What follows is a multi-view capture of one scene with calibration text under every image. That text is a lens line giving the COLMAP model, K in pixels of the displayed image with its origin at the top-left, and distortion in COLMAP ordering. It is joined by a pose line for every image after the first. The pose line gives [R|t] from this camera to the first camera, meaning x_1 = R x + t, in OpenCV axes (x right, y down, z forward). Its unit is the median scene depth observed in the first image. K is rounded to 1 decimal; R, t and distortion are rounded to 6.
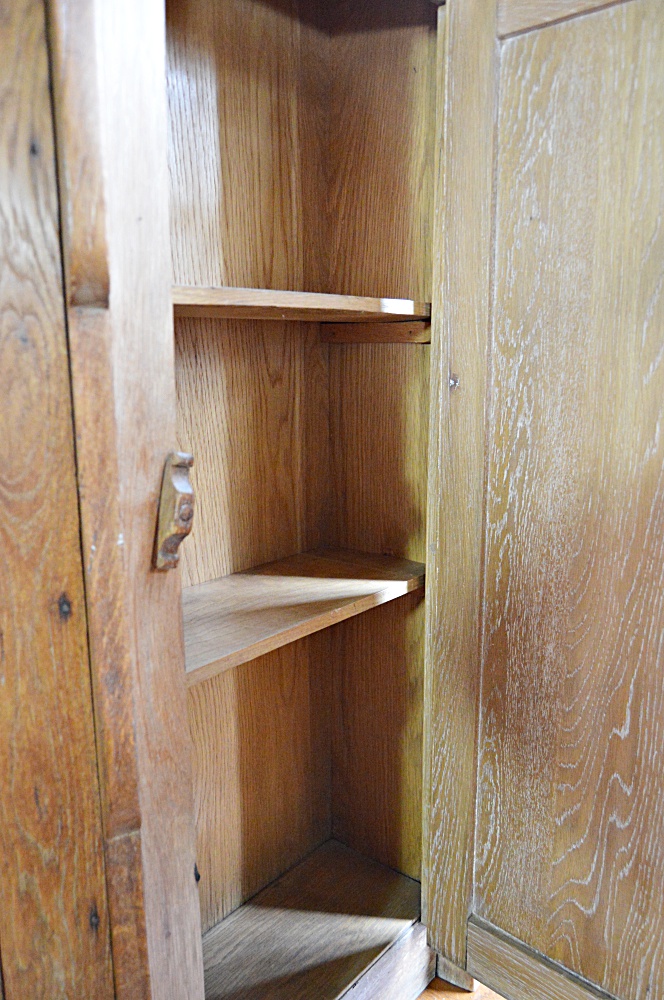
lens RADIAL K [[779.5, 0, 340.2], [0, 779.5, 505.5], [0, 0, 1]] dist [-0.019393, 0.010428]
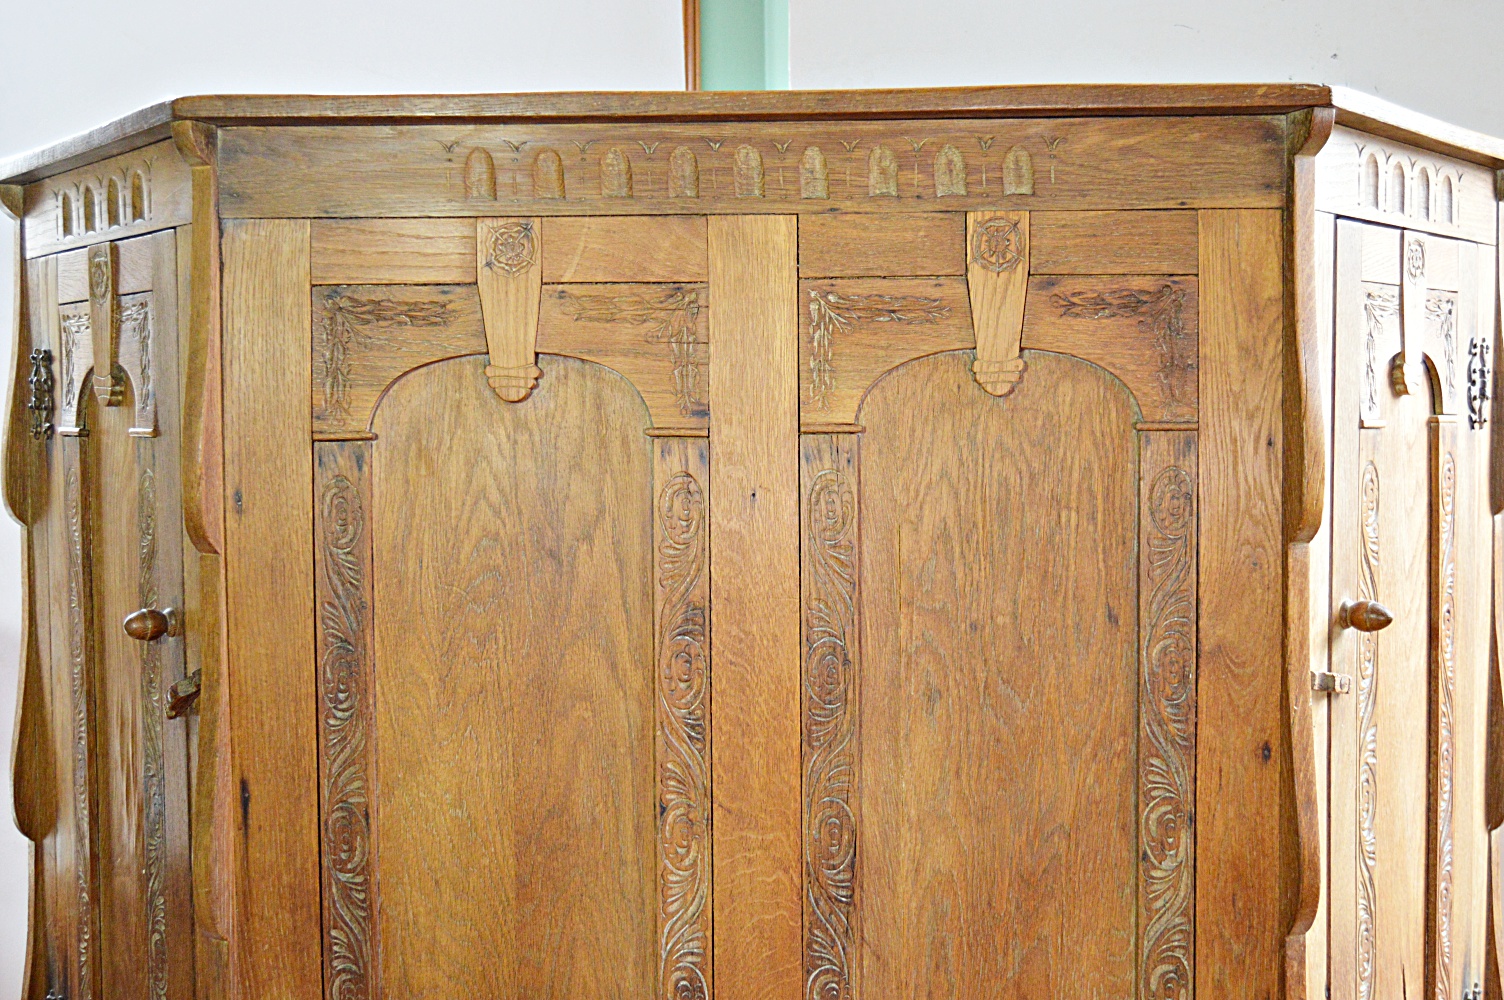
lens RADIAL K [[1603.7, 0, 749.5], [0, 1603.7, 481.8], [0, 0, 1]] dist [-0.016319, 0.000000]
pose [[0.995346, -0.002592, -0.096330, -1.009758], [-0.012881, 0.987090, -0.159649, 0.124229], [0.095500, 0.160147, 0.982462, -1.993721]]
